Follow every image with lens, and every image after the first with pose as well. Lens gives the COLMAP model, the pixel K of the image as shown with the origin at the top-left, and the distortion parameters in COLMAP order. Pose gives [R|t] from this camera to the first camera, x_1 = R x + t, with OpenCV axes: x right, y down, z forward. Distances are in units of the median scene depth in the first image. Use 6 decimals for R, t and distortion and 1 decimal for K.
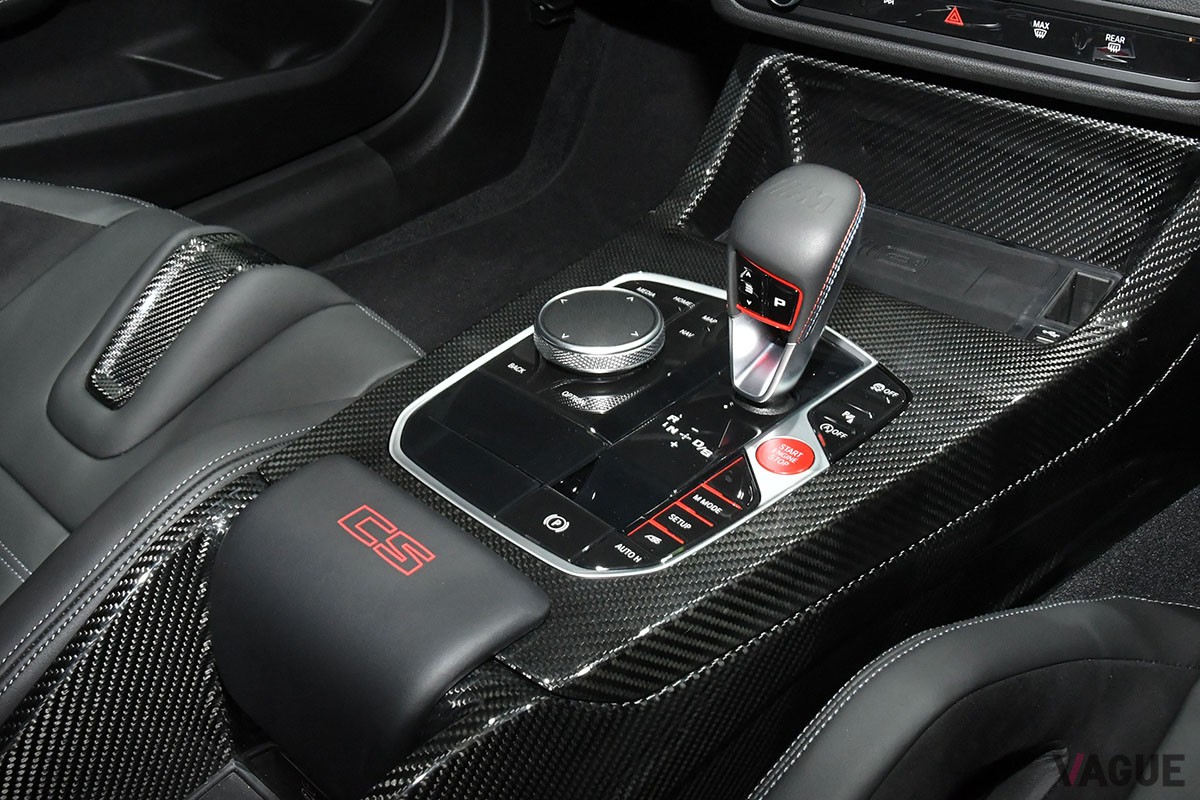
lens RADIAL K [[1252.0, 0, 552.6], [0, 1252.0, 339.5], [0, 0, 1]] dist [-0.113188, 0.000000]
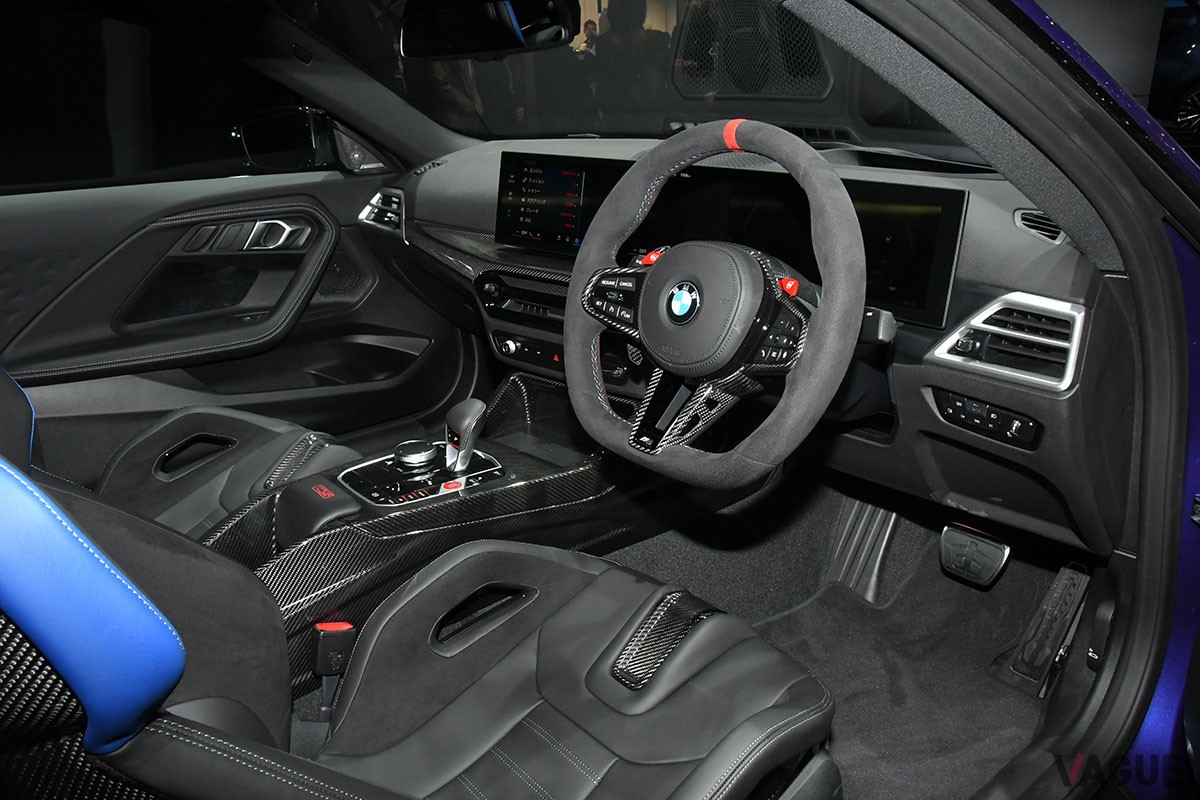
lens RADIAL K [[929.2, 0, 573.9], [0, 929.2, 418.4], [0, 0, 1]] dist [-0.142020, 0.065087]
pose [[0.992623, 0.045526, -0.112370, 0.693225], [-0.068945, 0.974336, -0.214278, 0.380297], [0.099731, 0.220445, 0.970288, -1.215084]]
